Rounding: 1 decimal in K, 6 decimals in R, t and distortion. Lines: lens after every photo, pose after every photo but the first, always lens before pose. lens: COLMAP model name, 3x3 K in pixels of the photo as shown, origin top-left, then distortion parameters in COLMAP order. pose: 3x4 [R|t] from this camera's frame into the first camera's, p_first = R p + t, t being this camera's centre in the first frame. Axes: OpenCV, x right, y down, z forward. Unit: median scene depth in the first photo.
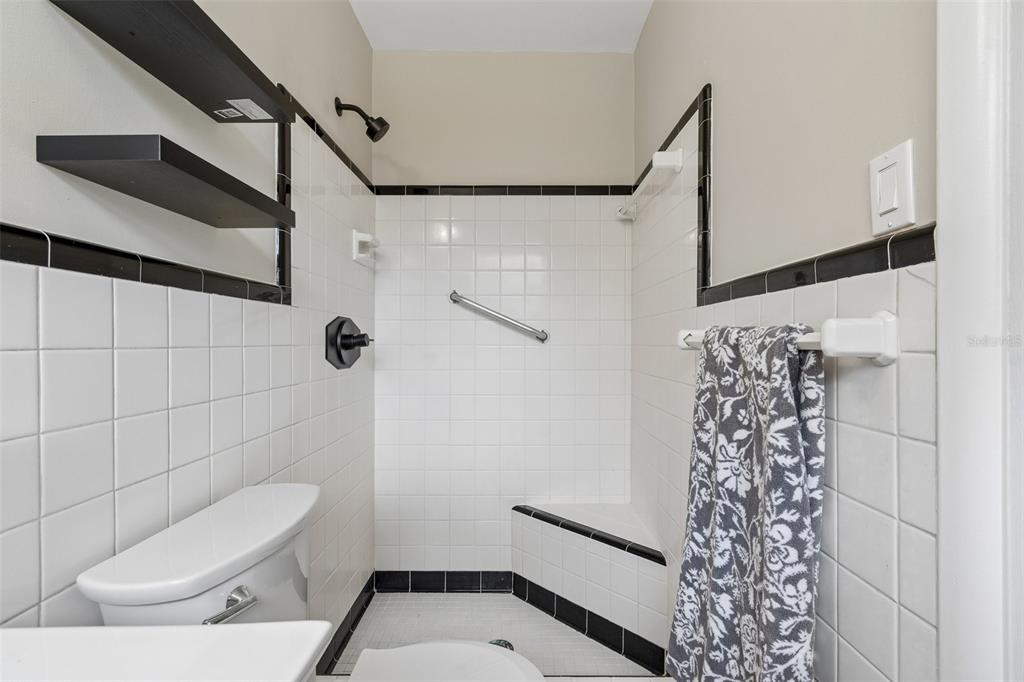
lens RADIAL K [[453.7, 0, 511.3], [0, 453.7, 342.3], [0, 0, 1]] dist [-0.001437, -0.000040]
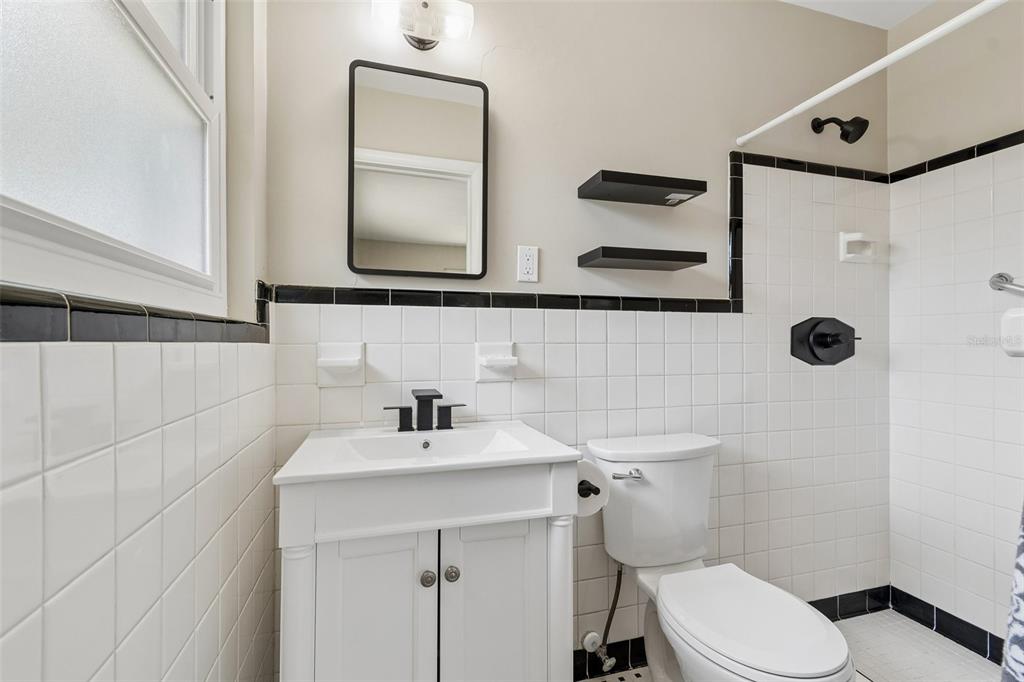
lens RADIAL K [[453.7, 0, 511.7], [0, 453.7, 341.3], [0, 0, 1]] dist [-0.001437, -0.000040]
pose [[0.302902, 0.001735, -0.953020, 0.440604], [-0.001100, 0.999998, 0.001471, 0.000456], [0.953021, 0.000603, 0.302903, -0.033520]]
